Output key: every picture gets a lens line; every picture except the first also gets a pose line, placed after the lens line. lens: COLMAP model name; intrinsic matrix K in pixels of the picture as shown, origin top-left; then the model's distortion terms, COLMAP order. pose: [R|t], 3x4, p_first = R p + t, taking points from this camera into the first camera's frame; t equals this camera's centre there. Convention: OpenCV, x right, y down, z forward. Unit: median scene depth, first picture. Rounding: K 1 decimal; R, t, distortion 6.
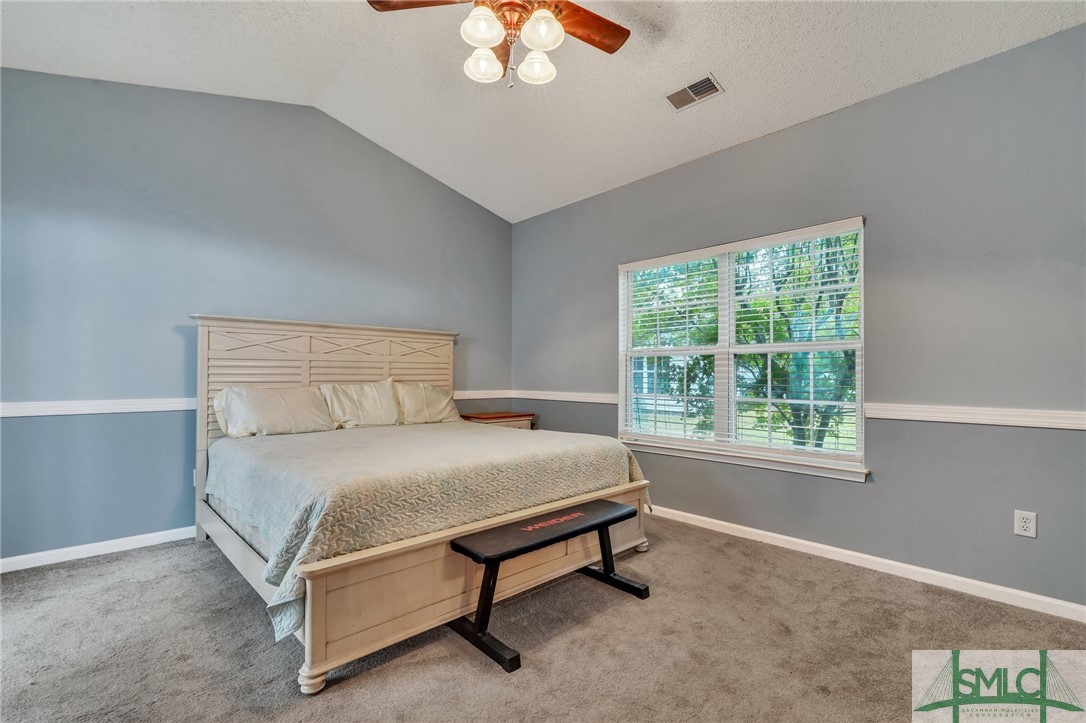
lens RADIAL K [[496.8, 0, 536.1], [0, 496.8, 368.9], [0, 0, 1]] dist [-0.026674, -0.000061]
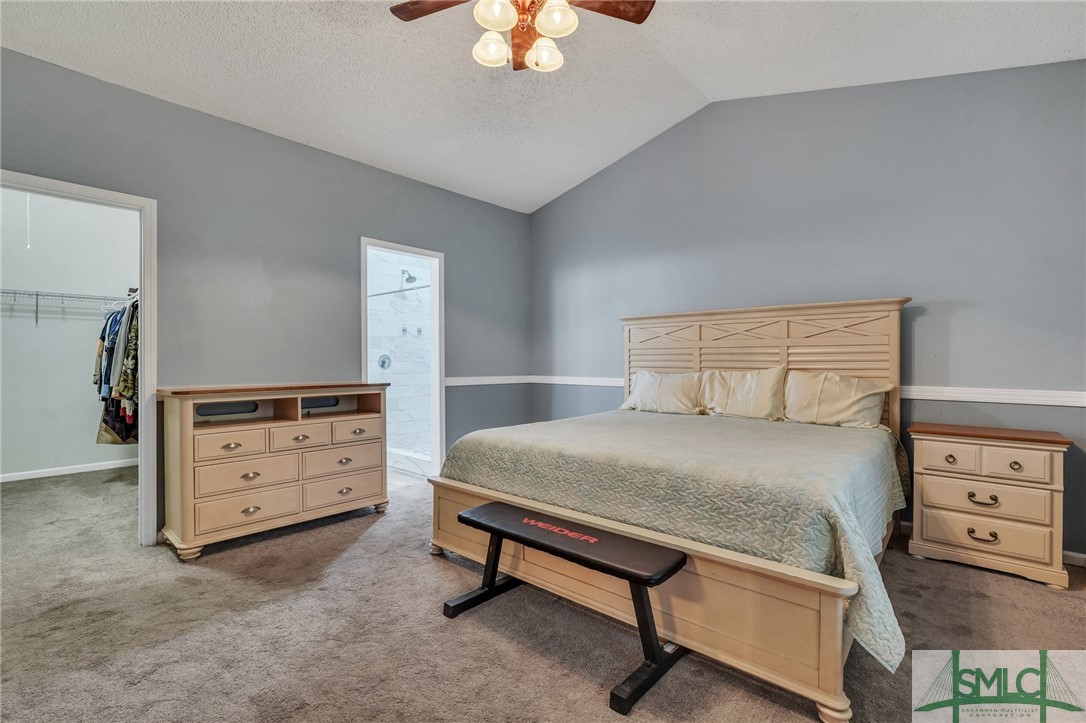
lens RADIAL K [[496.8, 0, 536.1], [0, 496.8, 360.8], [0, 0, 1]] dist [-0.026674, -0.000061]
pose [[0.065476, -0.003643, -0.997847, 0.590844], [0.011520, 0.999929, -0.002894, 0.010001], [0.997788, -0.011306, 0.065513, 0.598656]]
